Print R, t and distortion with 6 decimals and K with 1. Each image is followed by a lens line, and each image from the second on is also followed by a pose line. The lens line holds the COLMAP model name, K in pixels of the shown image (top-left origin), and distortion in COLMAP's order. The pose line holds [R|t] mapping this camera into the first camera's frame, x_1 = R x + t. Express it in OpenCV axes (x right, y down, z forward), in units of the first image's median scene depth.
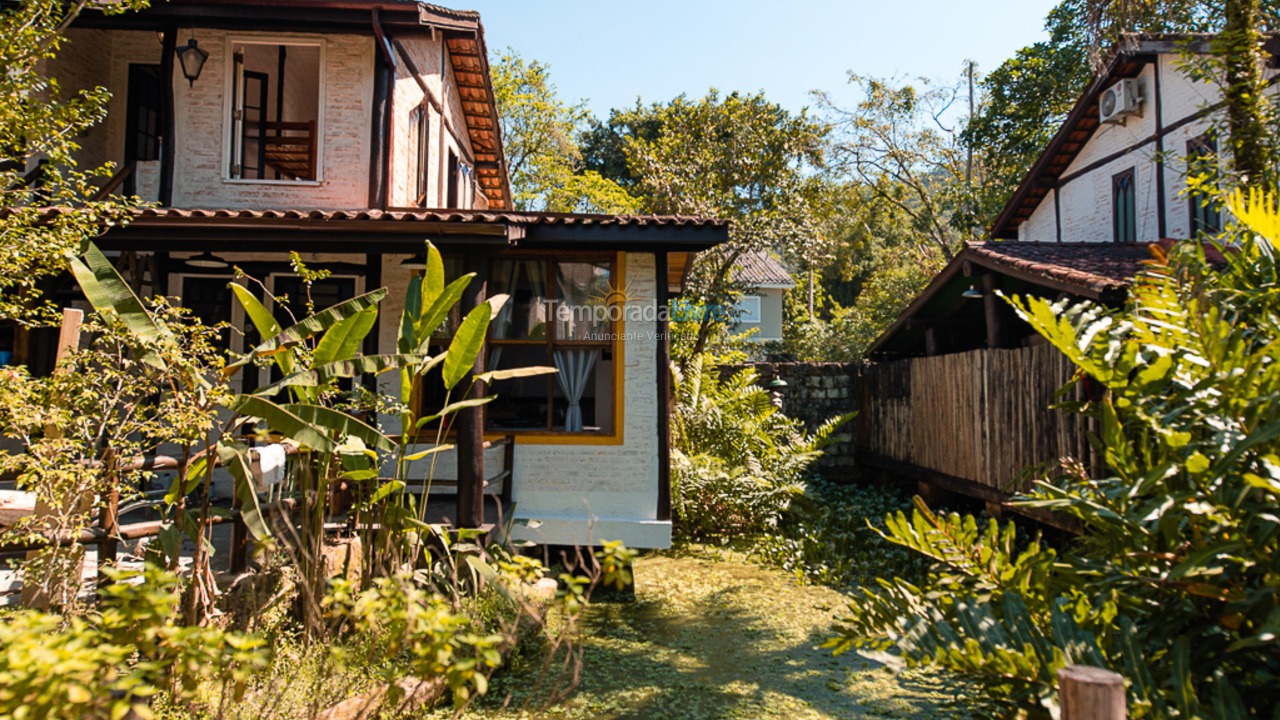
lens RADIAL K [[863.5, 0, 643.4], [0, 863.5, 345.8], [0, 0, 1]] dist [0.055556, -0.048736]
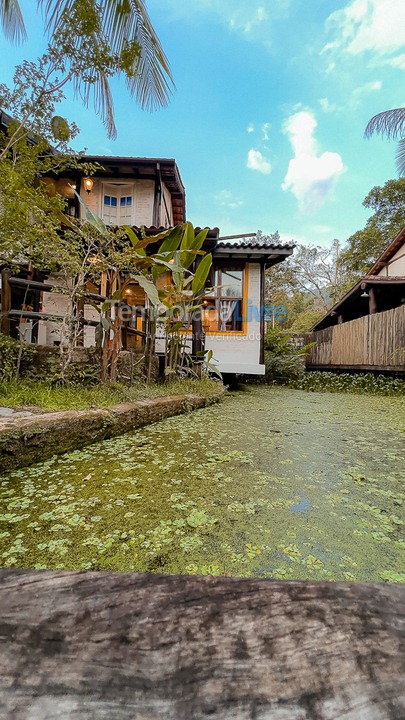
lens RADIAL K [[288.5, 0, 202.1], [0, 288.5, 362.6], [0, 0, 1]] dist [0.001025, 0.000688]
pose [[0.999521, 0.019744, -0.023842, -0.130844], [-0.018638, 0.998779, 0.045748, 0.150557], [0.024716, -0.045282, 0.998668, 0.106666]]
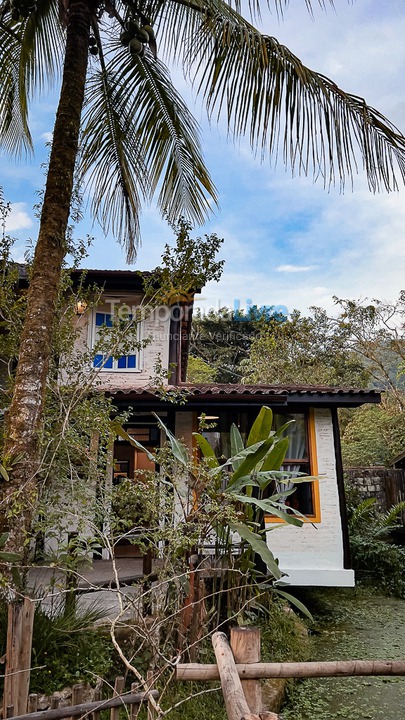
lens RADIAL K [[541.9, 0, 208.0], [0, 541.9, 364.7], [0, 0, 1]] dist [0.023477, -0.023504]
pose [[0.998499, -0.003412, 0.054669, -0.286723], [0.012633, 0.985497, -0.169221, -0.012349], [-0.053298, 0.169658, 0.984061, -0.080598]]
